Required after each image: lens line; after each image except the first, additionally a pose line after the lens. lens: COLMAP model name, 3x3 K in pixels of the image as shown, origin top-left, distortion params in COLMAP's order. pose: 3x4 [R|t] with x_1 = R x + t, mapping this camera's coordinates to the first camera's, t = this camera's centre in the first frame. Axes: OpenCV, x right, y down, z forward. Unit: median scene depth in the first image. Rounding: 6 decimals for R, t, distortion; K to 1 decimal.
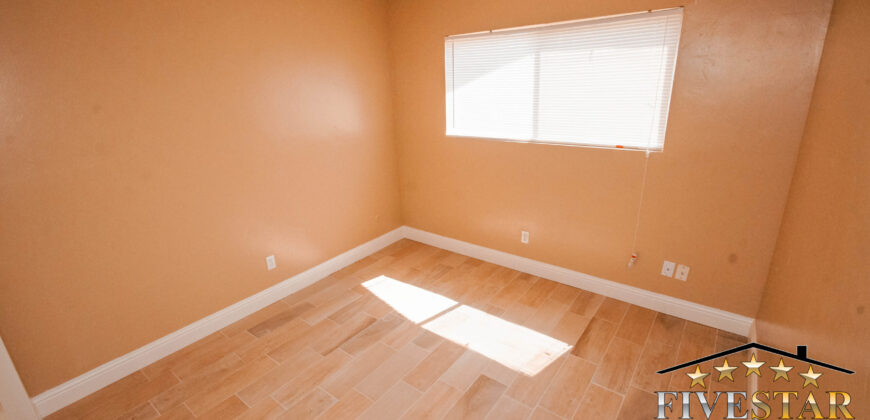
lens RADIAL K [[385.4, 0, 429.7], [0, 385.4, 207.5], [0, 0, 1]] dist [-0.004133, -0.000503]
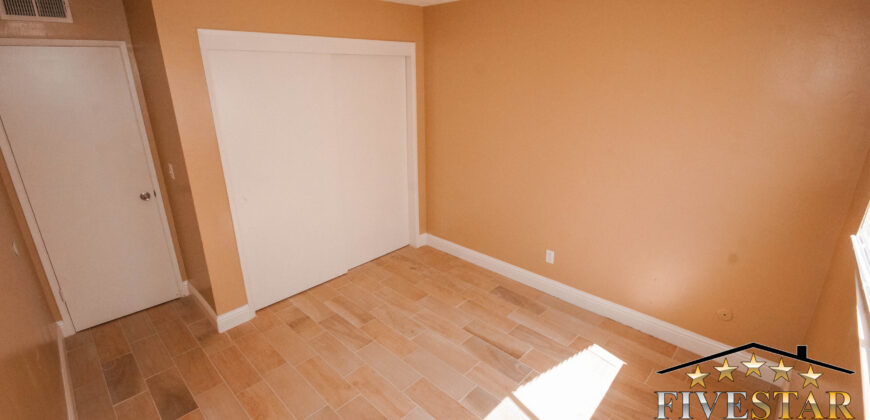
lens RADIAL K [[385.4, 0, 429.8], [0, 385.4, 208.3], [0, 0, 1]] dist [-0.004133, -0.000503]
pose [[-0.120229, 0.361955, -0.924410, 0.589929], [-0.297533, 0.875222, 0.381393, -0.295816], [0.947111, 0.320896, 0.002467, 0.692601]]
